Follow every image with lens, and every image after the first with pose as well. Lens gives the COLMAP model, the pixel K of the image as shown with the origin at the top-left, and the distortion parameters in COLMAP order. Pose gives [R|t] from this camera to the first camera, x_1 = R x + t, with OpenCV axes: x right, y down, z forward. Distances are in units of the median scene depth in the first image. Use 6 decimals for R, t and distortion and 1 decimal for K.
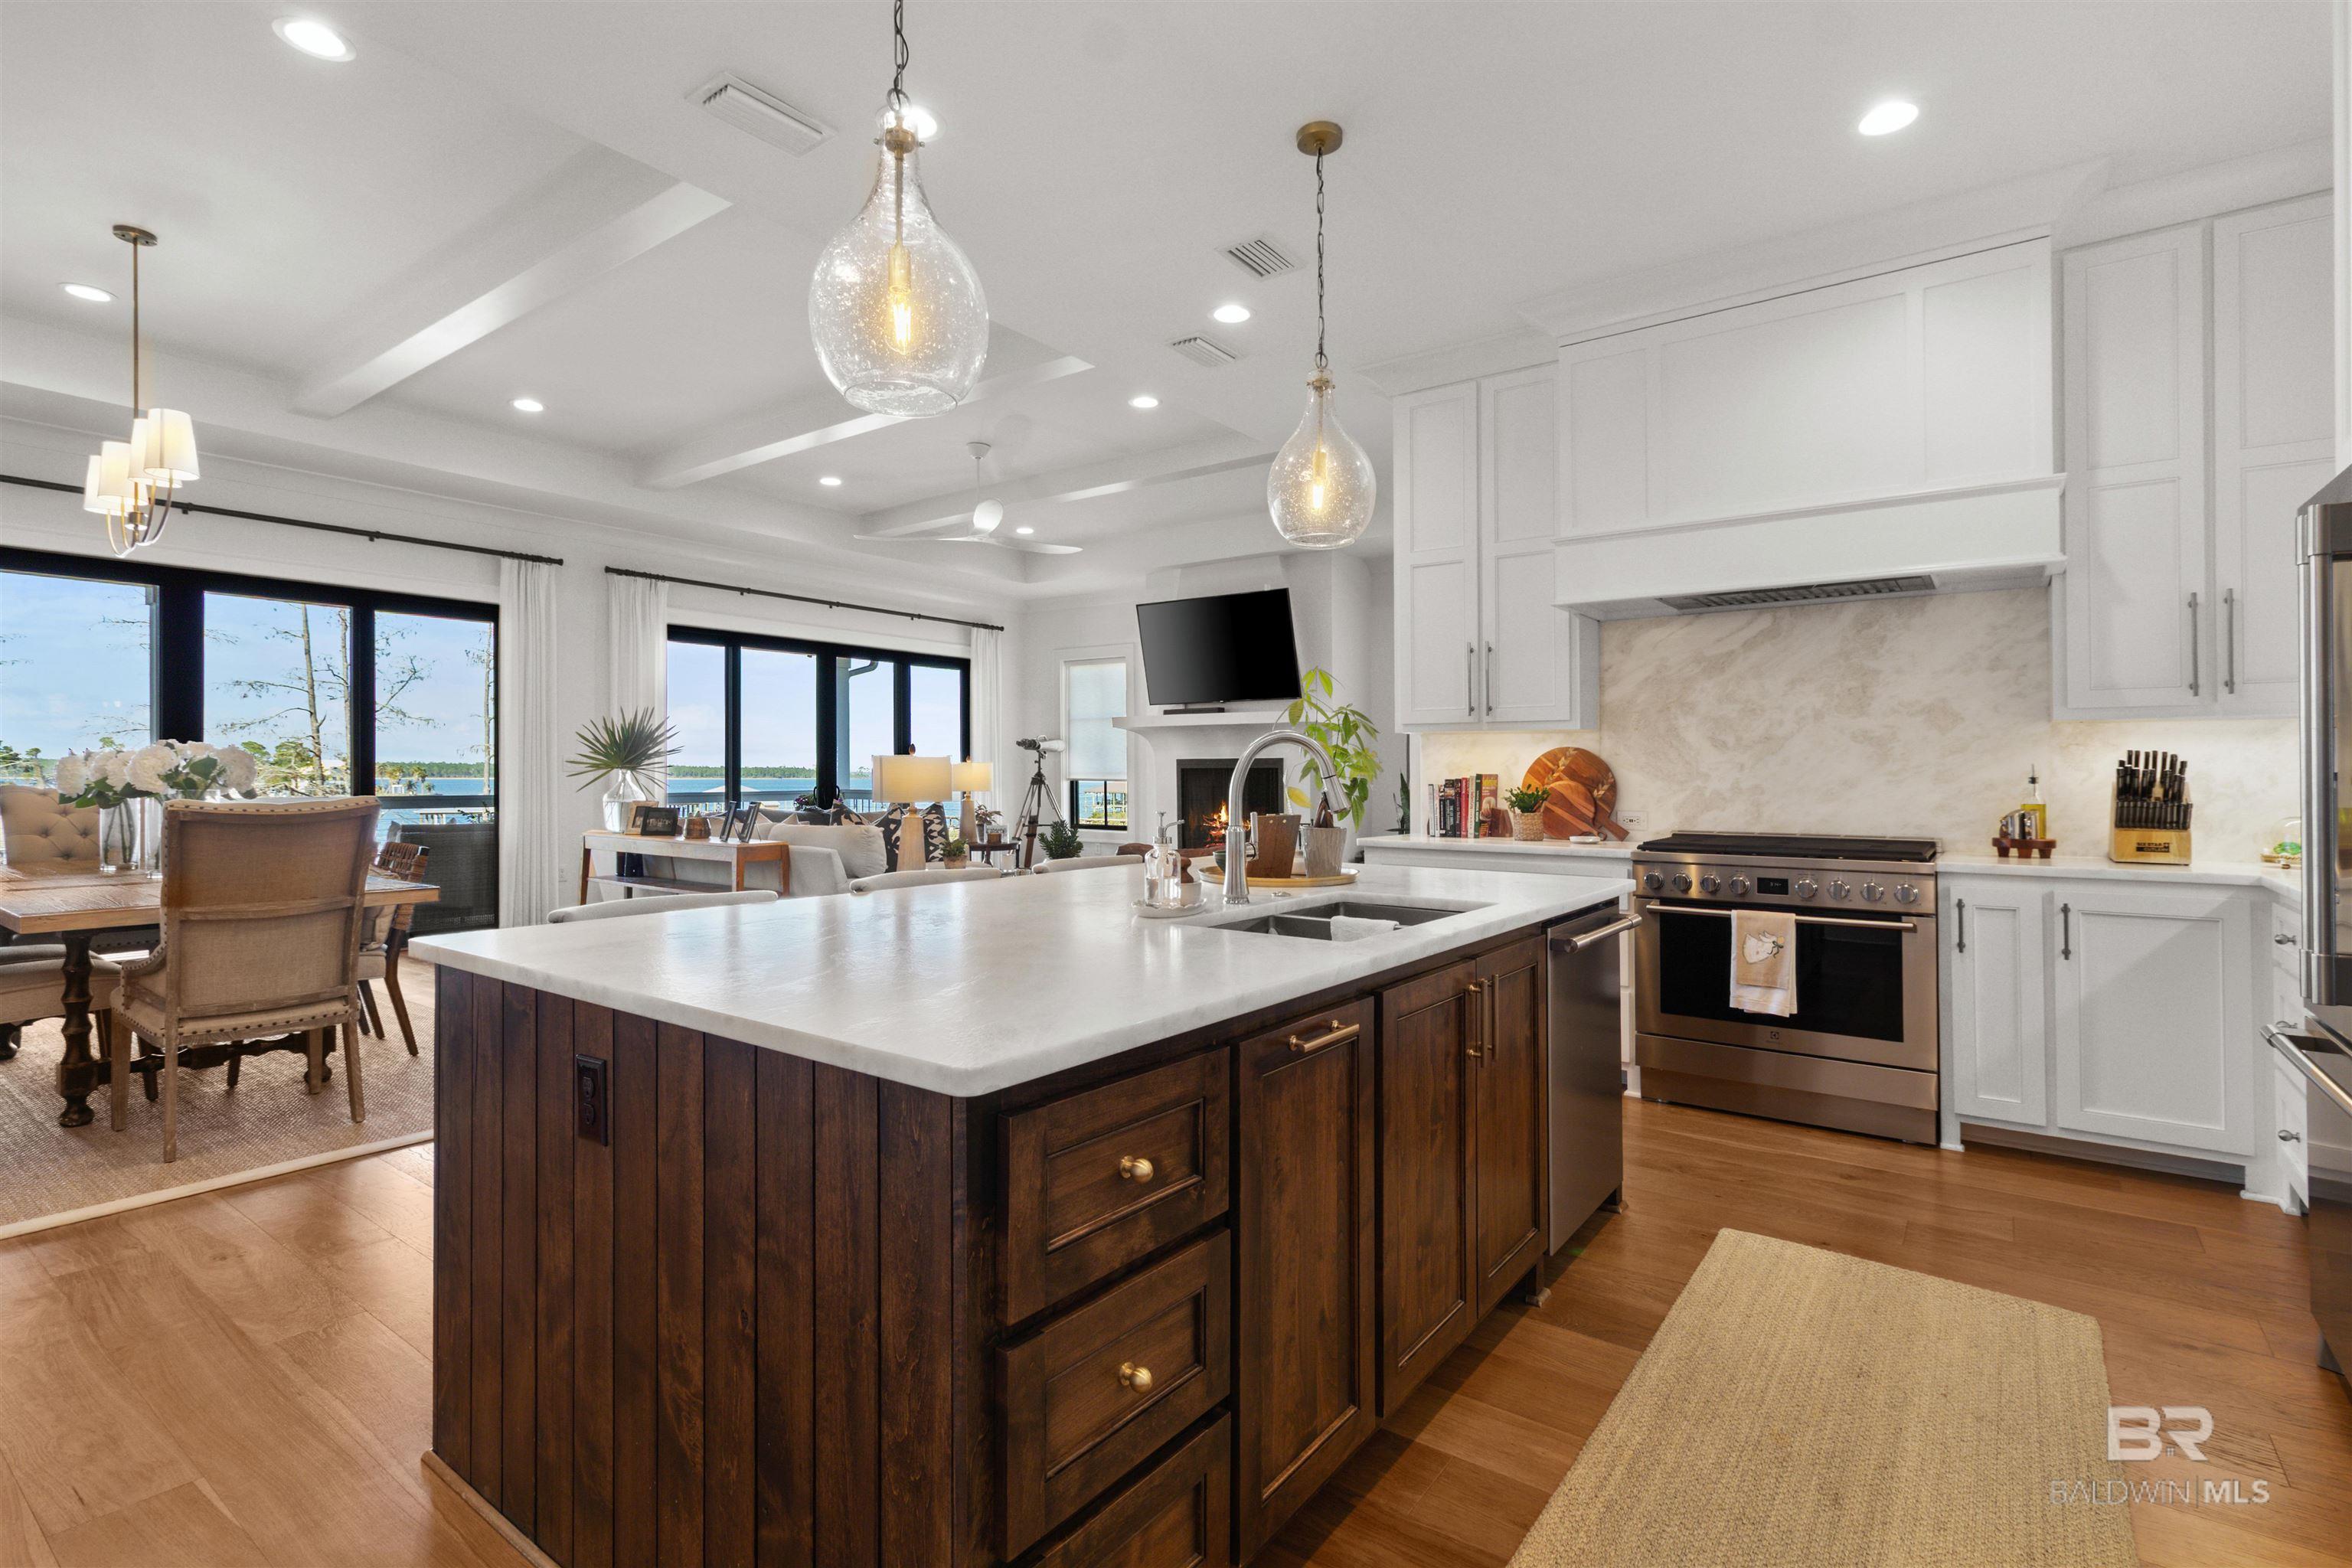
lens RADIAL K [[1100.5, 0, 1176.8], [0, 1100.5, 760.5], [0, 0, 1]] dist [0.005602, -0.000620]
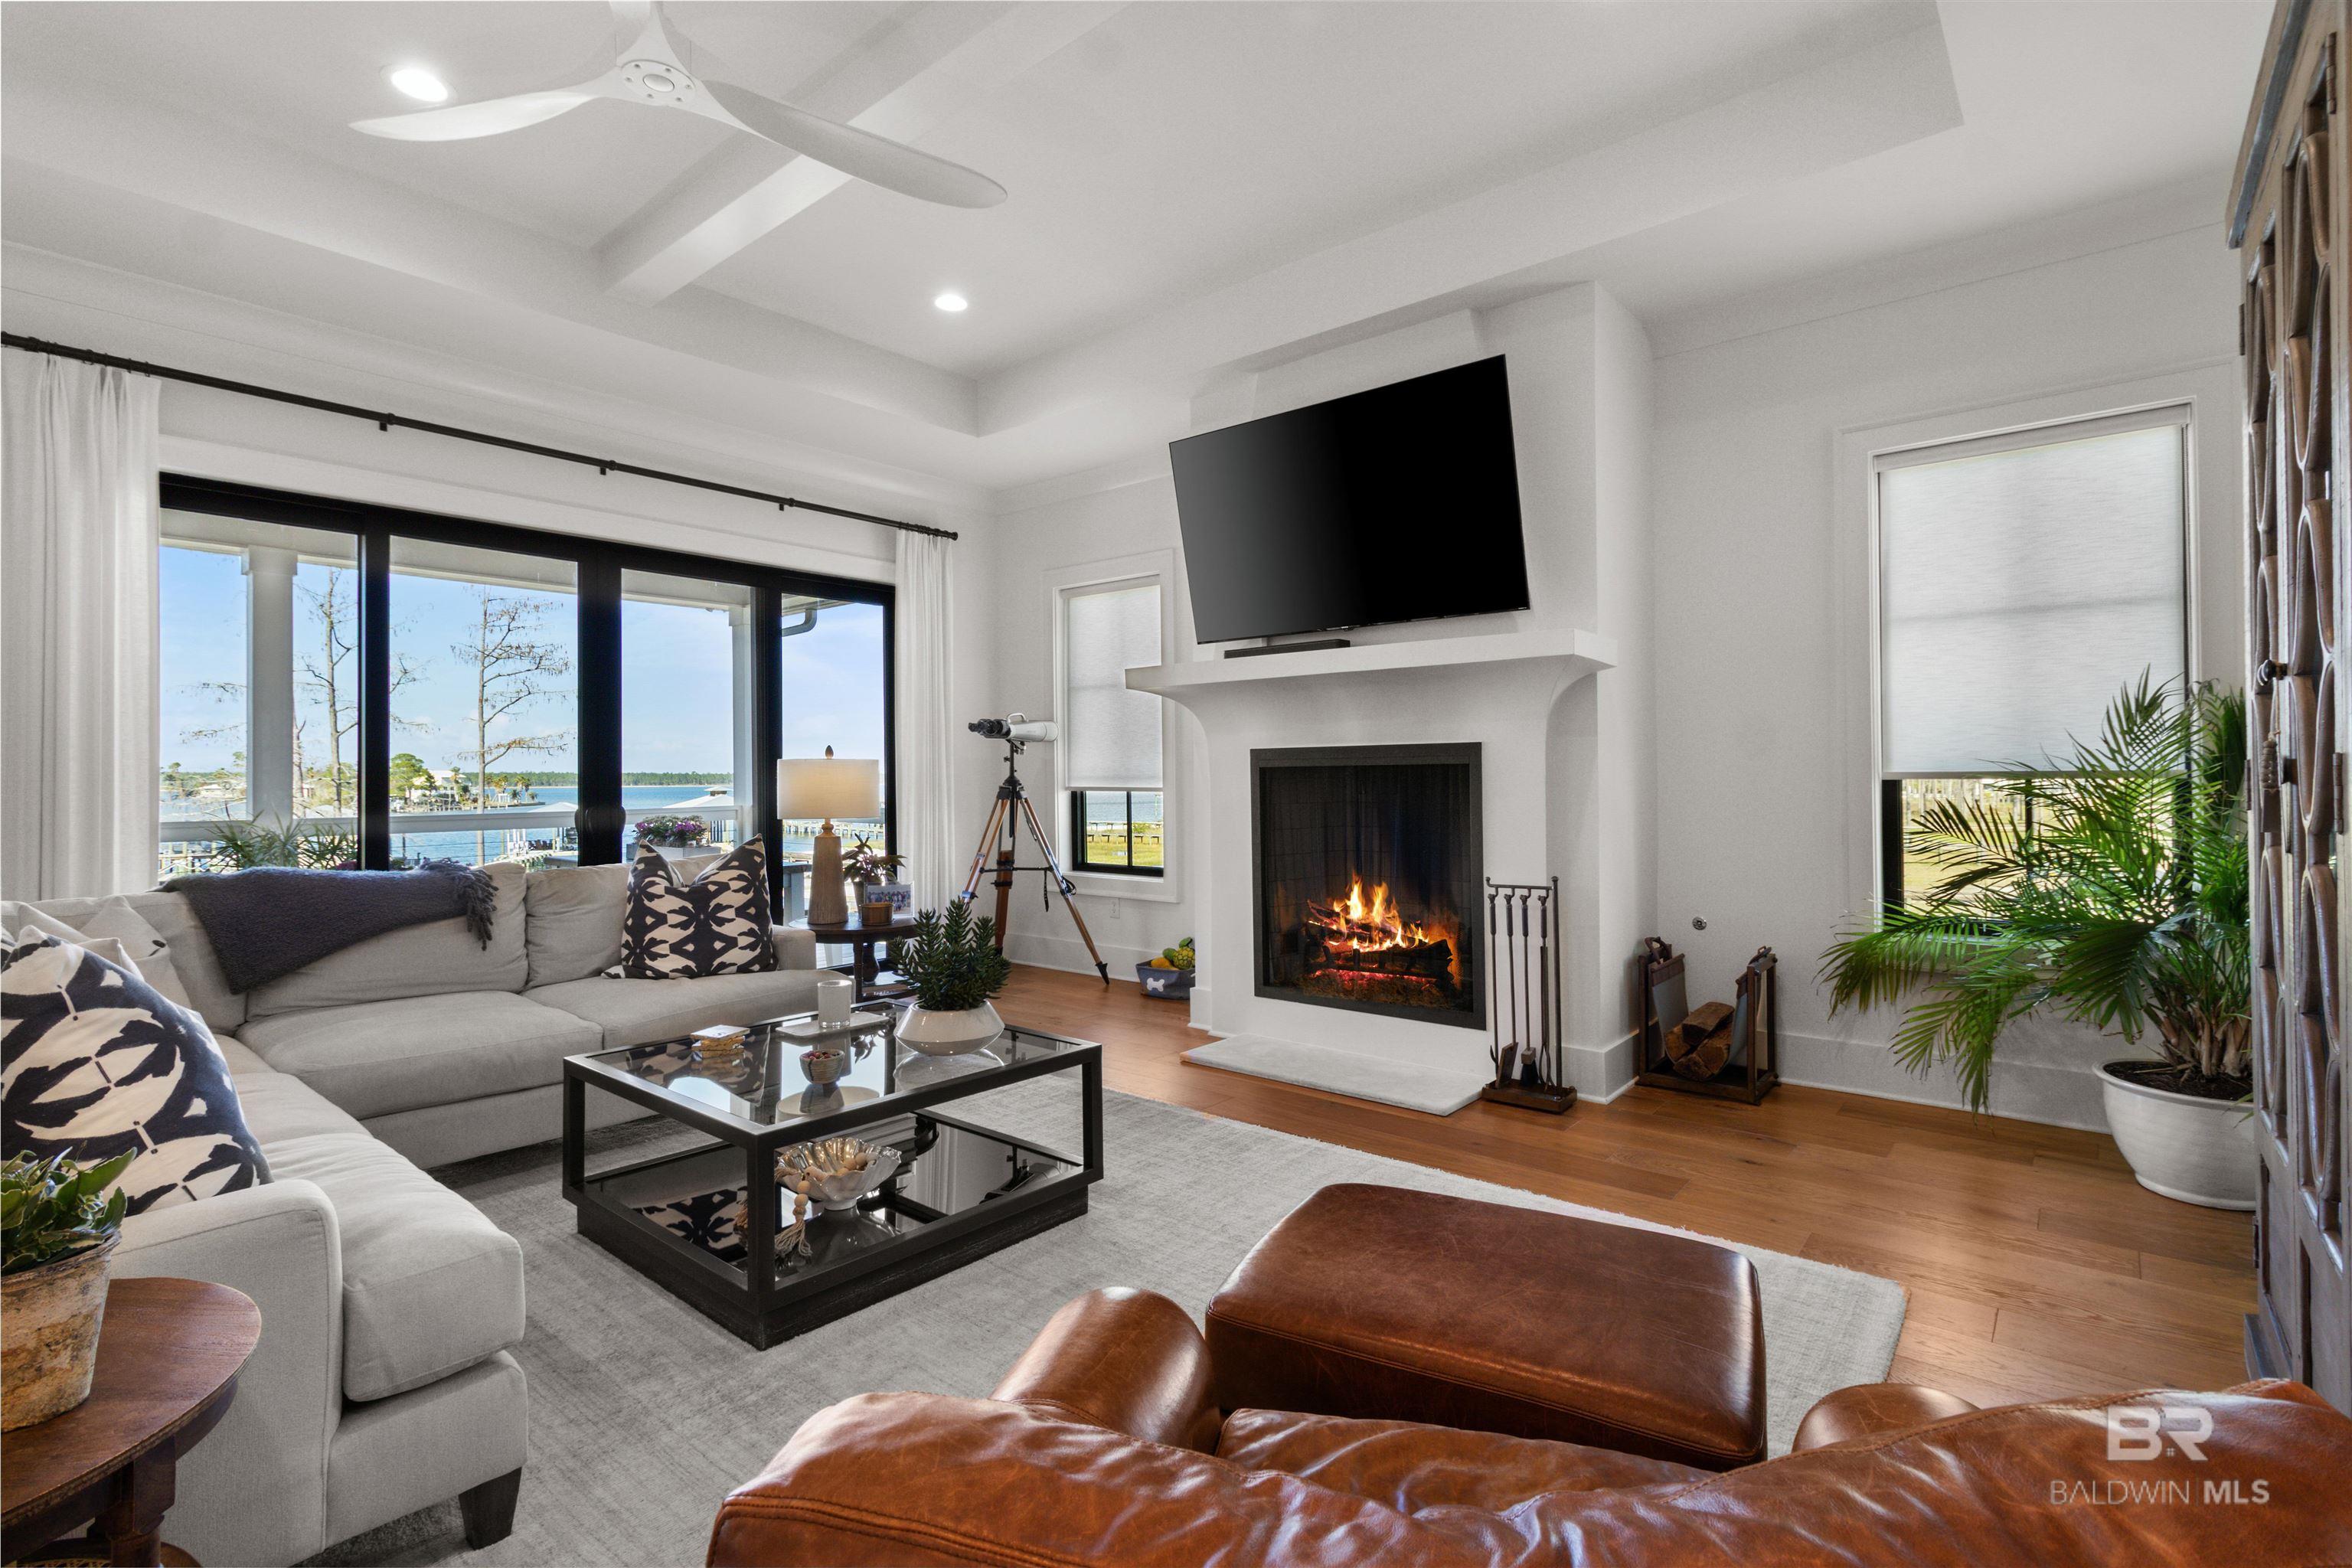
lens RADIAL K [[1096.4, 0, 1187.5], [0, 1096.4, 777.9], [0, 0, 1]] dist [0.005303, 0.000119]
pose [[0.998387, -0.009305, -0.056008, -0.001073], [0.010069, 0.999860, 0.013382, 0.004296], [0.055876, -0.013924, 0.998341, 0.437866]]
